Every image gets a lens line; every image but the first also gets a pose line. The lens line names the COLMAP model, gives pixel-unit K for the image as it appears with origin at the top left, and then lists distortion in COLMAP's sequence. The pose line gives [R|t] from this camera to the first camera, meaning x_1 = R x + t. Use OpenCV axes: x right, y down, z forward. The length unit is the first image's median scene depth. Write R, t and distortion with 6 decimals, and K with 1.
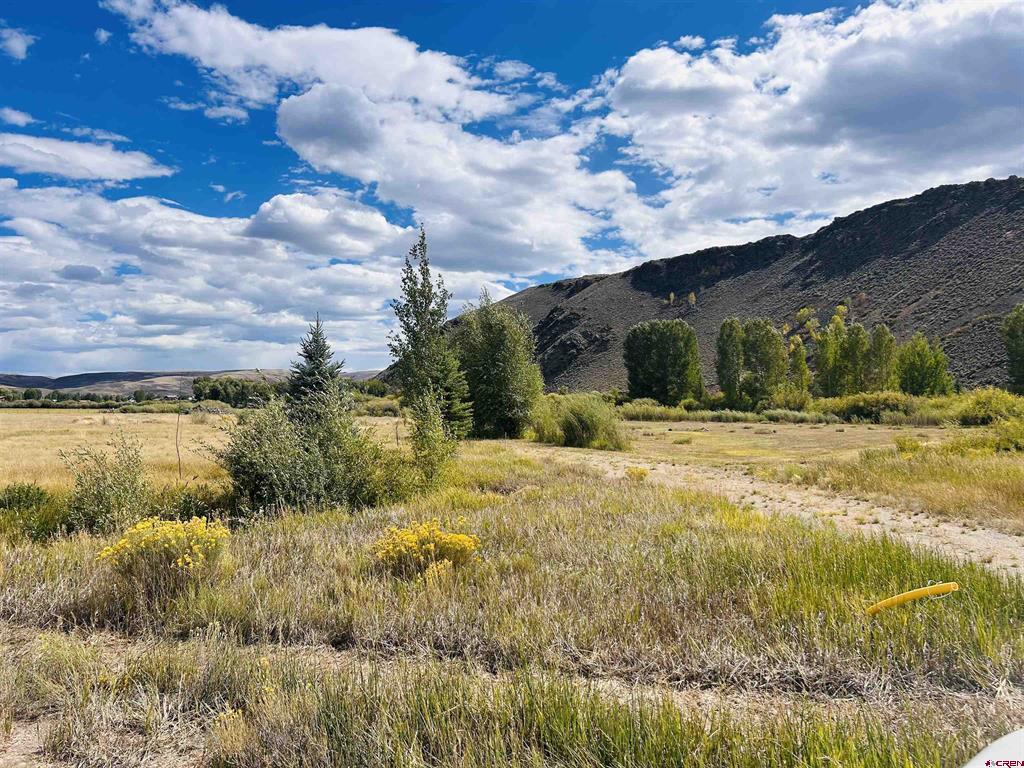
lens RADIAL K [[780.6, 0, 505.6], [0, 780.6, 383.6], [0, 0, 1]] dist [0.028873, -0.019819]
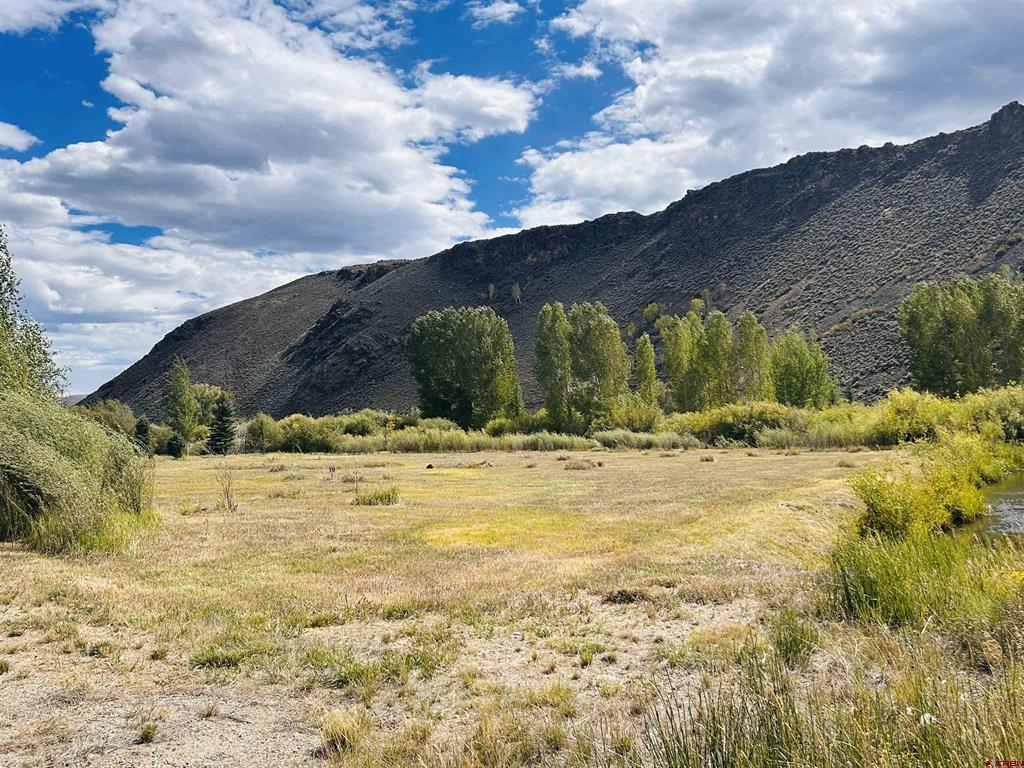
lens RADIAL K [[1001.3, 0, 505.8], [0, 1001.3, 392.5], [0, 0, 1]] dist [0.014492, 0.000000]
pose [[0.976818, -0.012774, 0.213690, 0.226531], [0.015754, 0.999801, -0.012247, 0.030976], [-0.213491, 0.015330, 0.976825, 0.565952]]
